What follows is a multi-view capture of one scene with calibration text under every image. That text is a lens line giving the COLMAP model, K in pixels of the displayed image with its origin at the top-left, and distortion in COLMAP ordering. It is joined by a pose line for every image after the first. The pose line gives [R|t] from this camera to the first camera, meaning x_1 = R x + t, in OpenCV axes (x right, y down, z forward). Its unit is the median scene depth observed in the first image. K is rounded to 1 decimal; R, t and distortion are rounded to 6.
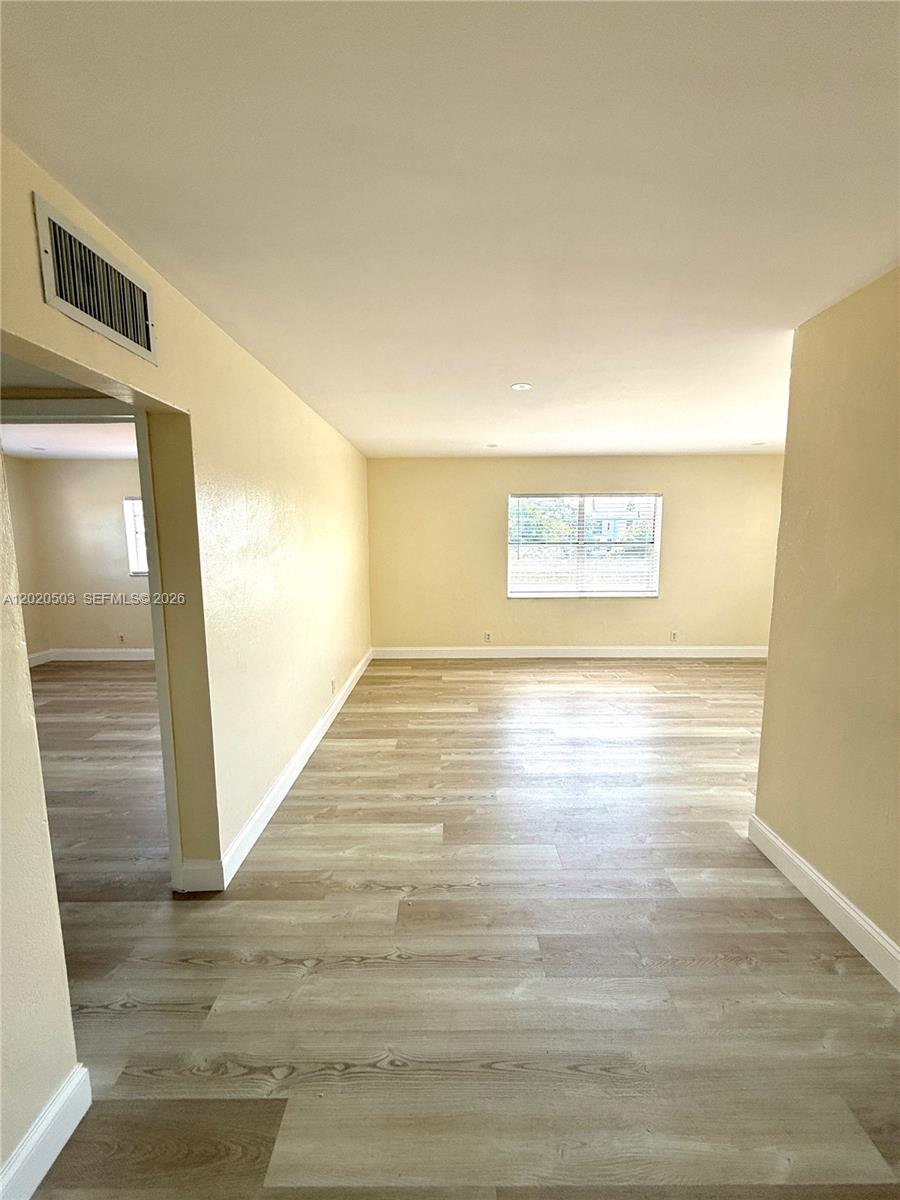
lens RADIAL K [[483.1, 0, 452.6], [0, 483.1, 600.9], [0, 0, 1]] dist [-0.000374, -0.000134]
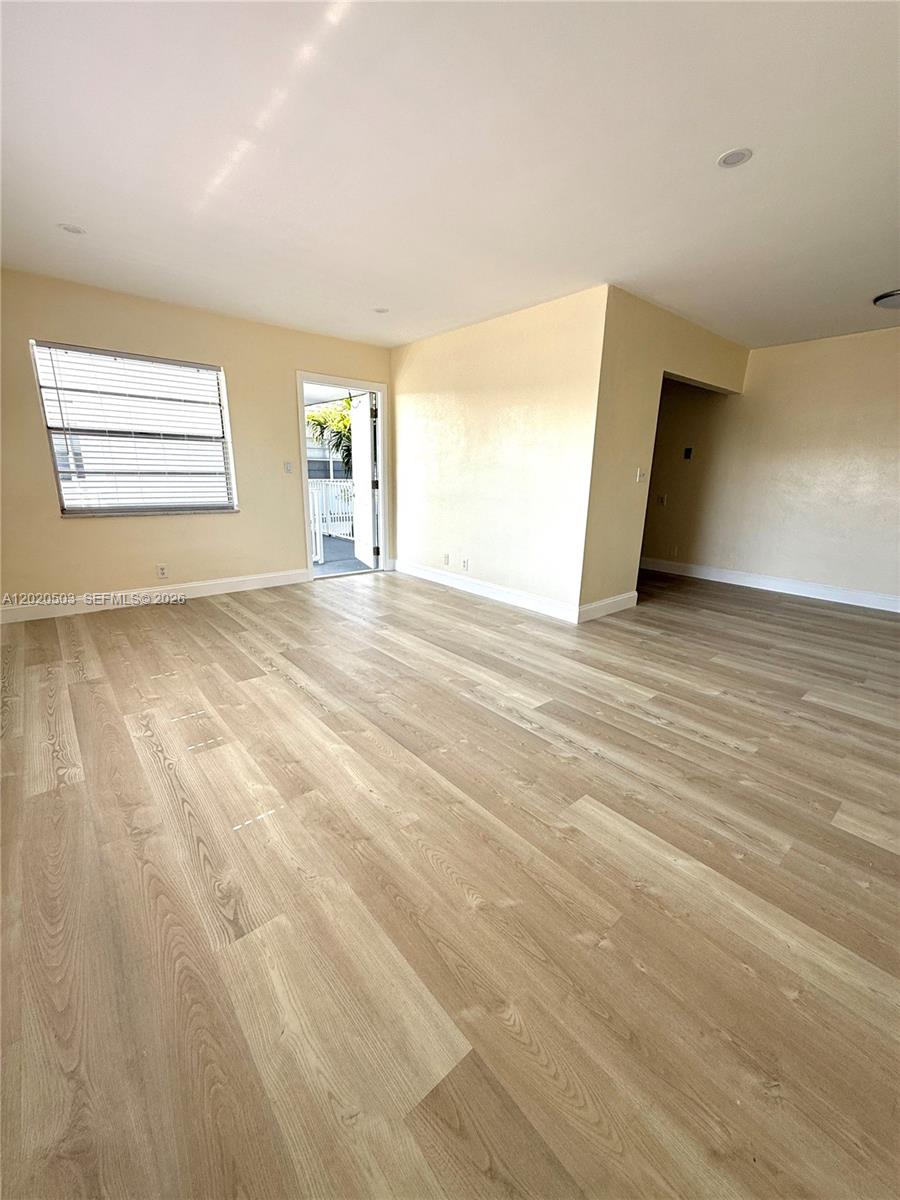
lens RADIAL K [[483.1, 0, 449.7], [0, 483.1, 599.0], [0, 0, 1]] dist [-0.000374, -0.000134]
pose [[-0.650958, -0.202757, 0.731535, -0.178436], [0.087560, 0.937182, 0.337672, -0.109343], [-0.754047, 0.283864, -0.592312, 1.554105]]
